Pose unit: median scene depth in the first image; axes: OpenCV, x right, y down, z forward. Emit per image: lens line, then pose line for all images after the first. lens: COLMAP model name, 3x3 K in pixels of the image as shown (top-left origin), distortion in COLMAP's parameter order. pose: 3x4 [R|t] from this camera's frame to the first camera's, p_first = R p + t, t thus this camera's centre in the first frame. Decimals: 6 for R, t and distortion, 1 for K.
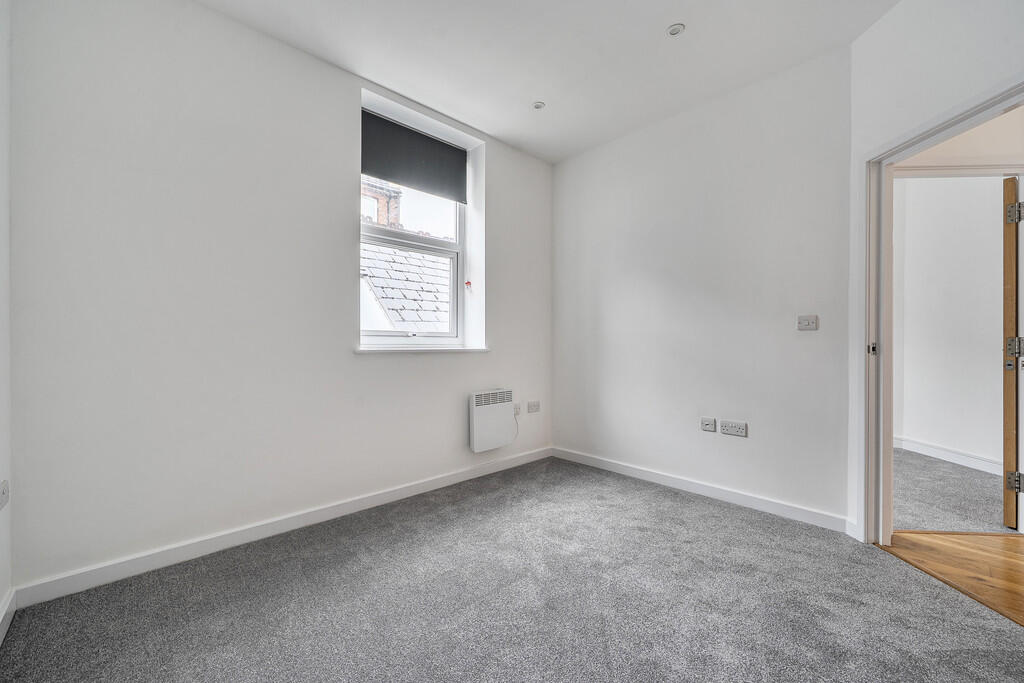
lens RADIAL K [[383.5, 0, 506.3], [0, 383.5, 336.0], [0, 0, 1]] dist [-0.000161, -0.000432]
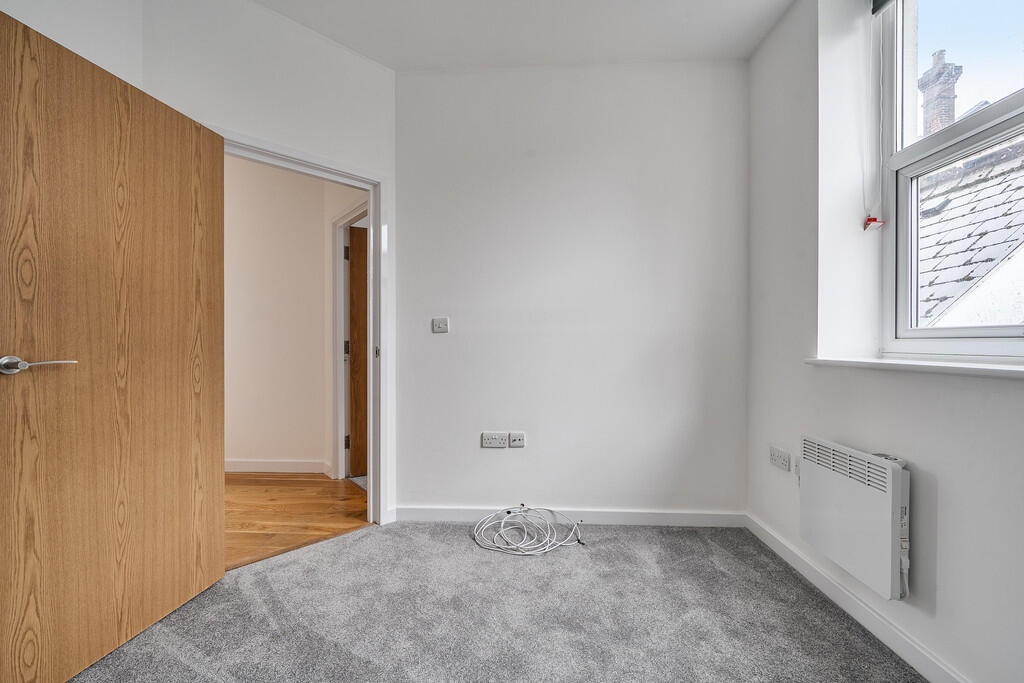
lens RADIAL K [[383.5, 0, 511.7], [0, 383.5, 345.1], [0, 0, 1]] dist [-0.000161, -0.000432]
pose [[-0.687412, -0.008756, -0.726215, 0.397741], [-0.002830, 0.999952, -0.009377, 0.014159], [0.726262, -0.004390, -0.687404, 0.836449]]
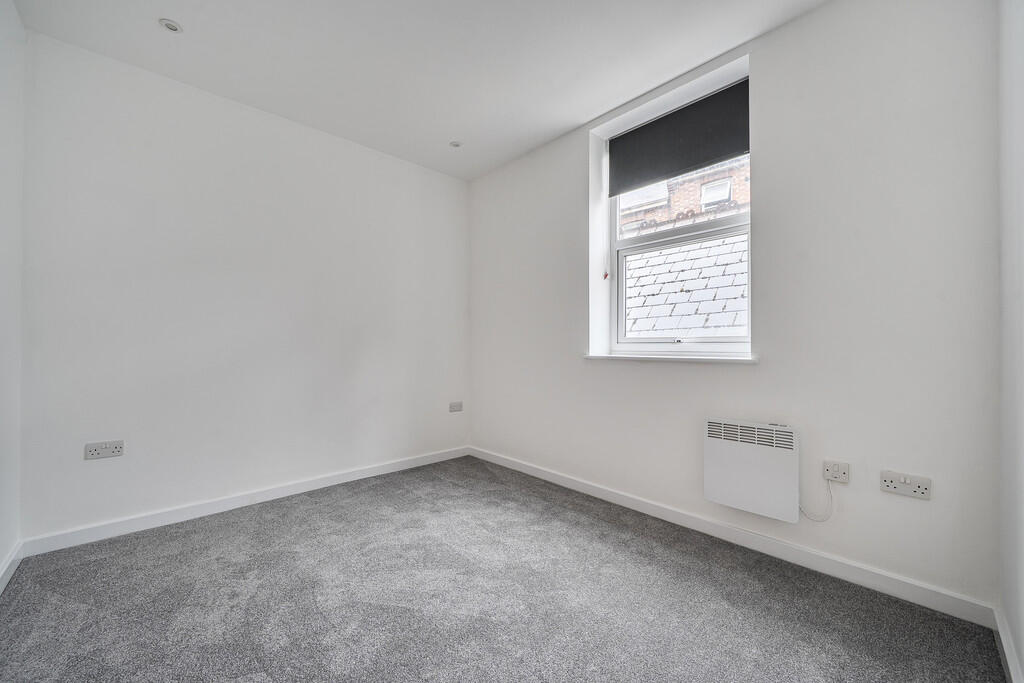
lens RADIAL K [[383.5, 0, 507.0], [0, 383.5, 338.7], [0, 0, 1]] dist [-0.000161, -0.000432]
pose [[0.035777, -0.033900, -0.998785, 0.590725], [0.006833, 0.999409, -0.033676, 0.017951], [0.999336, -0.005620, 0.035987, 0.547883]]
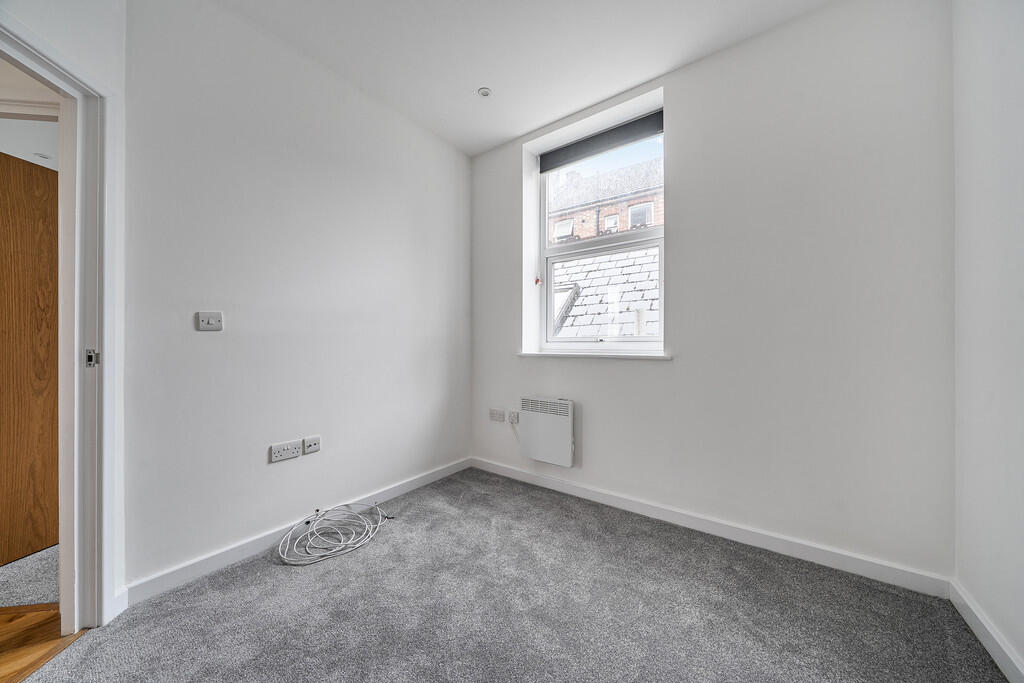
lens RADIAL K [[347.9, 0, 483.2], [0, 347.9, 346.0], [0, 0, 1]] dist [-0.001281, -0.000089]
pose [[0.177980, -0.012311, -0.983957, 0.554771], [0.011600, 0.999879, -0.010412, 0.017192], [0.983966, -0.009560, 0.178101, 0.516254]]
